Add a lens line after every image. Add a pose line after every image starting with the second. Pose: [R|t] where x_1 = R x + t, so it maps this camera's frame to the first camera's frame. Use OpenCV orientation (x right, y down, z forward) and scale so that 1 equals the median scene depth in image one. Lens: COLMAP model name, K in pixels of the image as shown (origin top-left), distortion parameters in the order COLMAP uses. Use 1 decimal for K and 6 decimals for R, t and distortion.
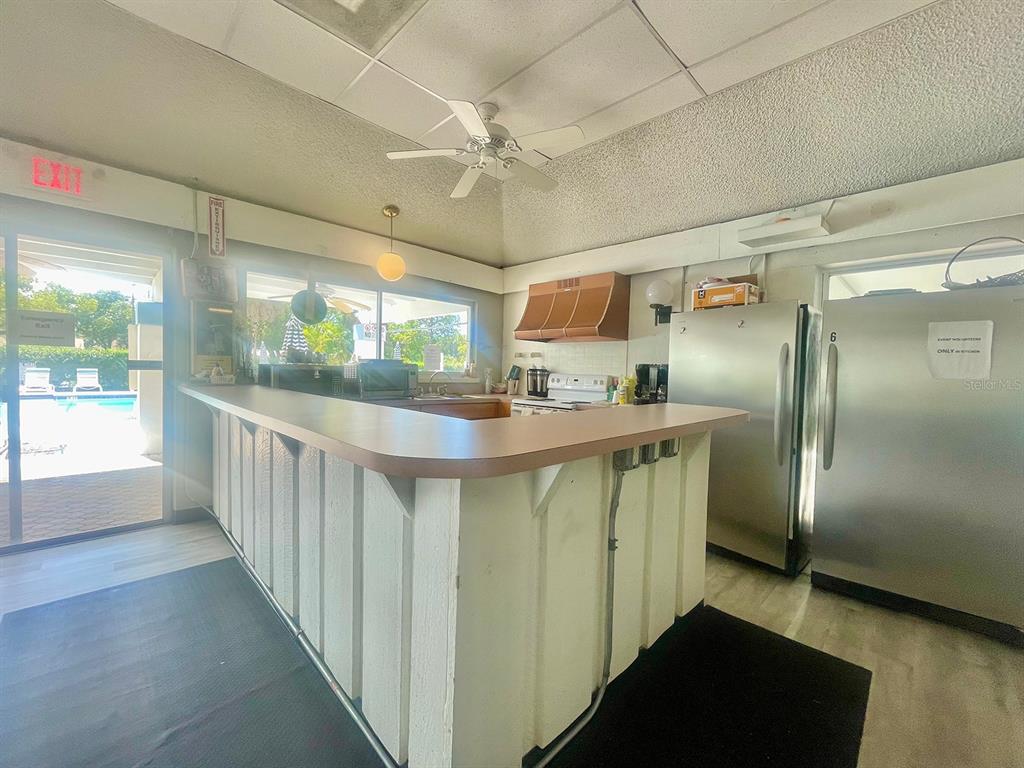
lens RADIAL K [[420.1, 0, 514.8], [0, 420.1, 385.1], [0, 0, 1]] dist [-0.003132, 0.000152]
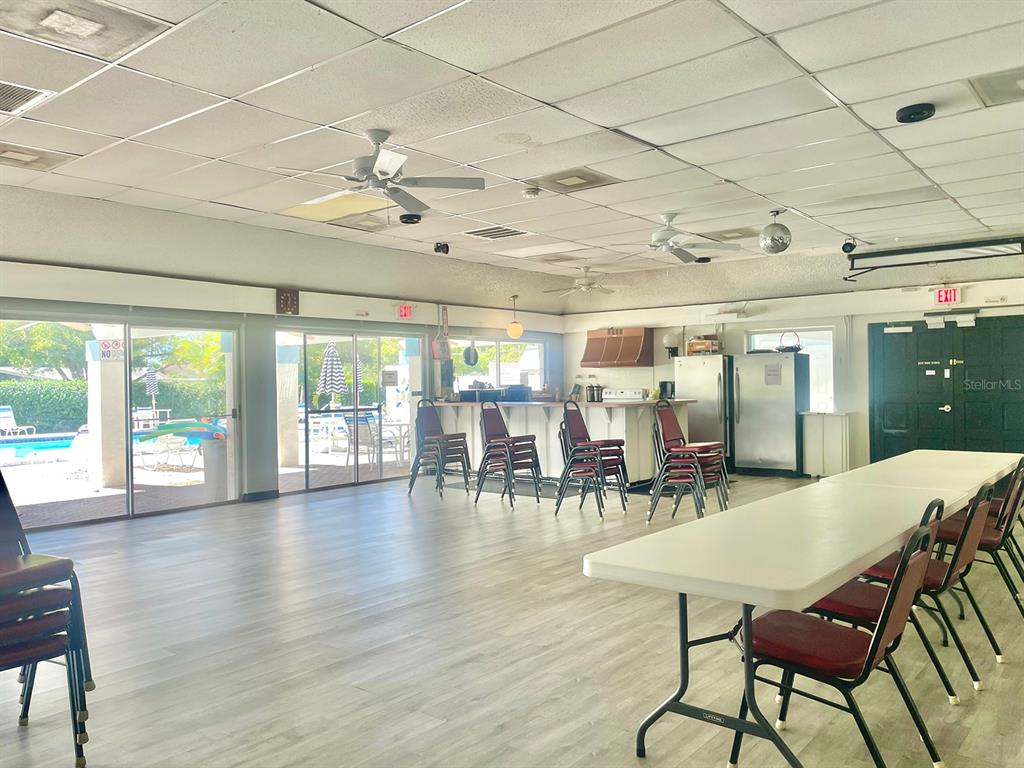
lens RADIAL K [[784.5, 0, 510.2], [0, 784.5, 383.3], [0, 0, 1]] dist [0.079127, -0.078845]
pose [[0.995685, -0.041665, 0.082919, -0.542381], [0.044539, 0.998459, -0.033117, 0.035349], [-0.081411, 0.036667, 0.996006, -1.995619]]
